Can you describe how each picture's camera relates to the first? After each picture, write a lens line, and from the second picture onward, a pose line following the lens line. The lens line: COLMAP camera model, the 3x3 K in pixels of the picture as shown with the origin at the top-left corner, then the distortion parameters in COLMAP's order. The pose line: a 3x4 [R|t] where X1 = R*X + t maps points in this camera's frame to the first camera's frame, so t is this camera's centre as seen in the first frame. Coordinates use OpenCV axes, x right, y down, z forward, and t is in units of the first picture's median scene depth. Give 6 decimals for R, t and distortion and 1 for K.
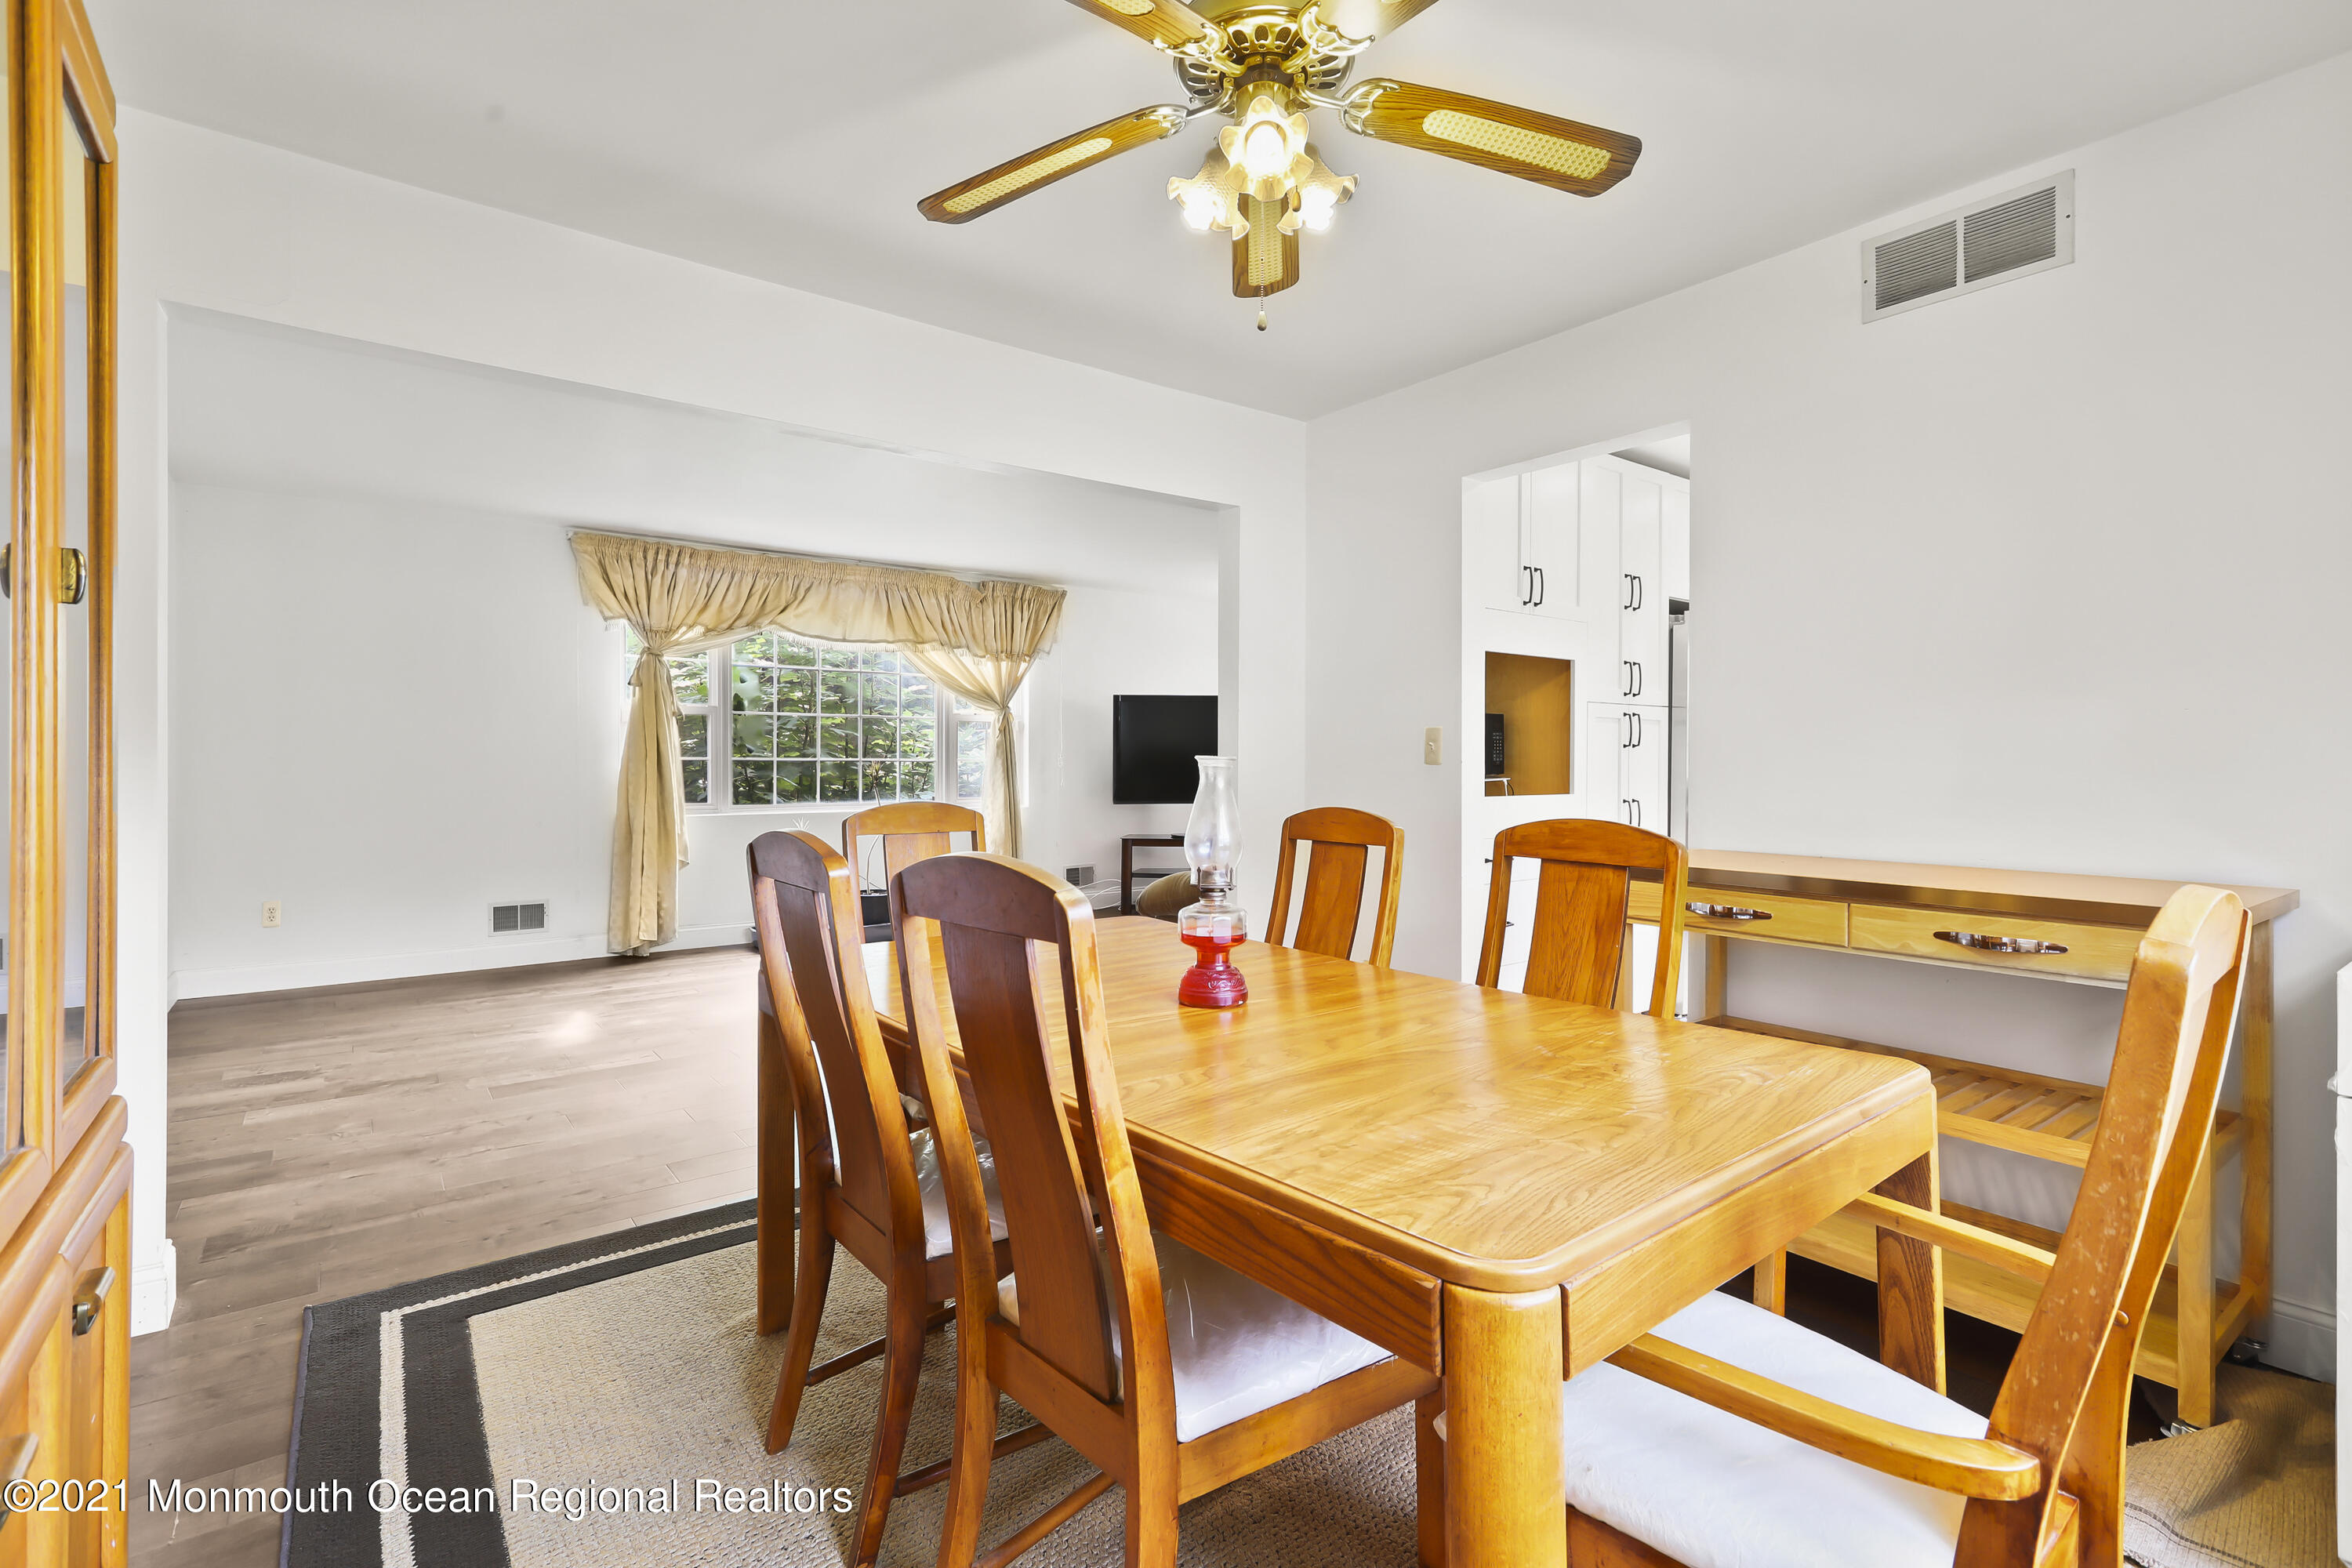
lens RADIAL K [[1072.6, 0, 1176.8], [0, 1072.6, 767.6], [0, 0, 1]] dist [-0.001713, 0.001172]
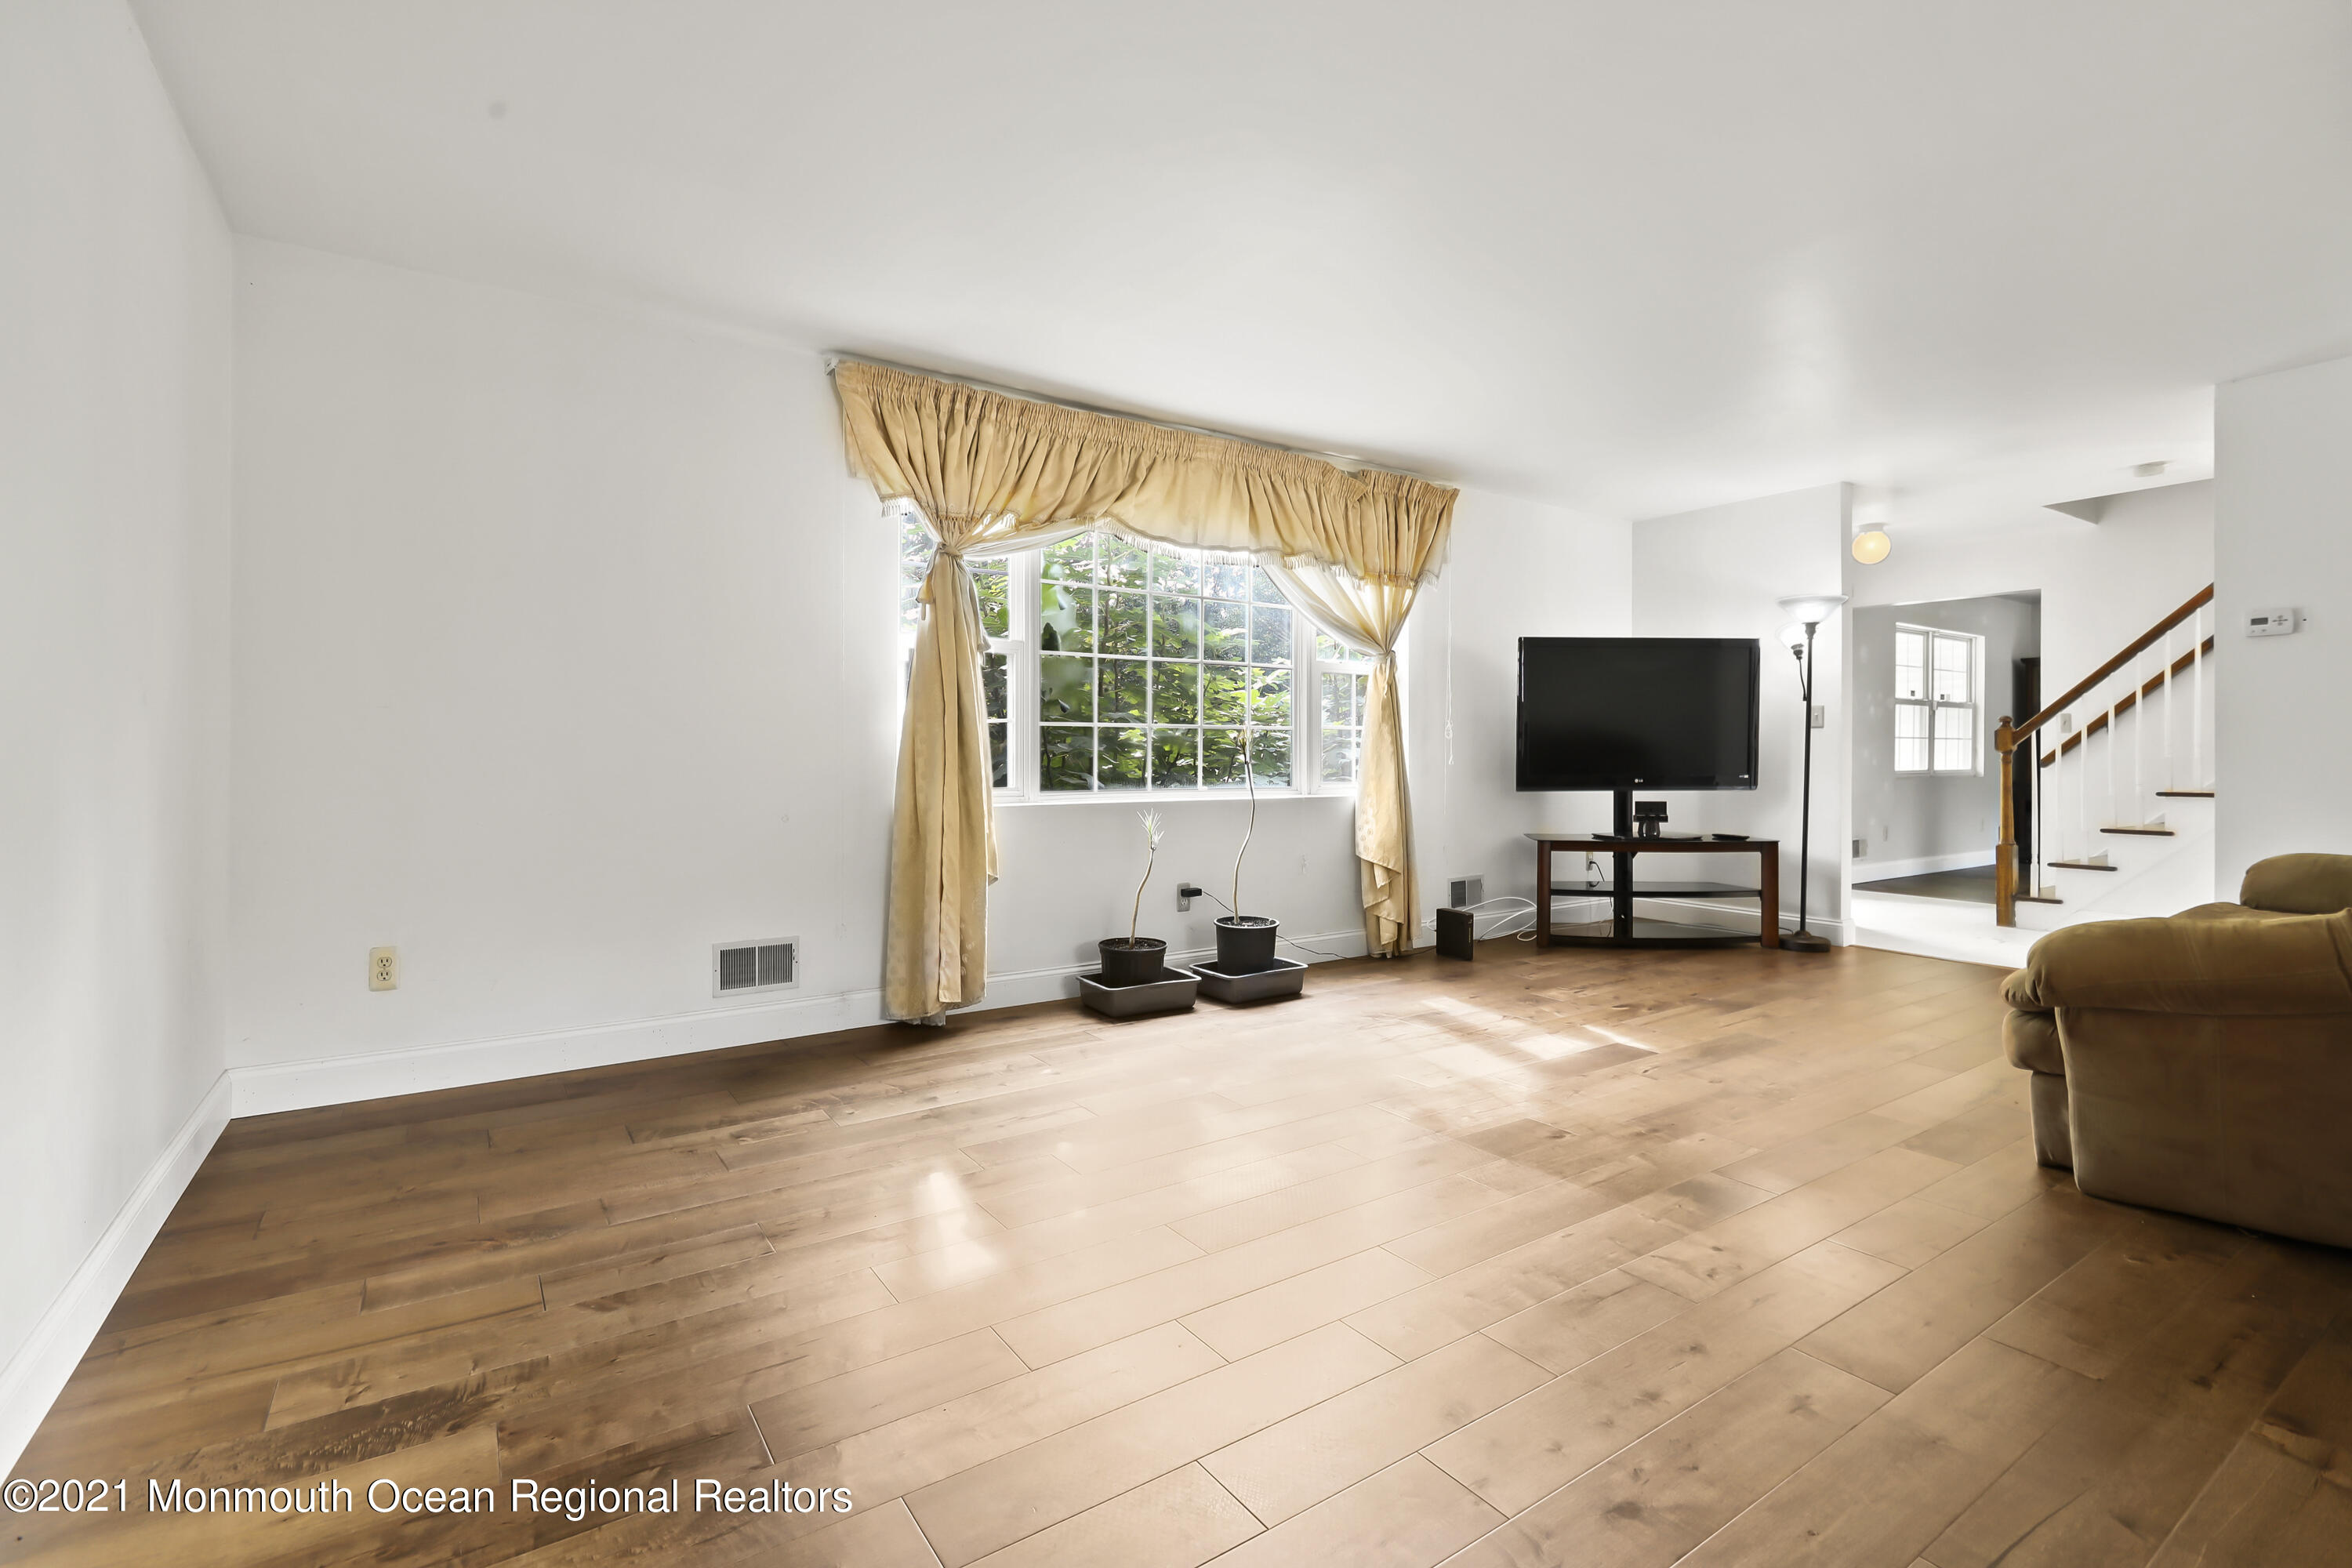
lens RADIAL K [[1072.6, 0, 1186.0], [0, 1072.6, 764.0], [0, 0, 1]] dist [-0.001713, 0.001172]
pose [[0.997977, -0.005263, -0.063360, -0.283111], [0.005054, 0.999981, -0.003452, 0.020847], [0.063377, 0.003124, 0.997985, 0.339060]]
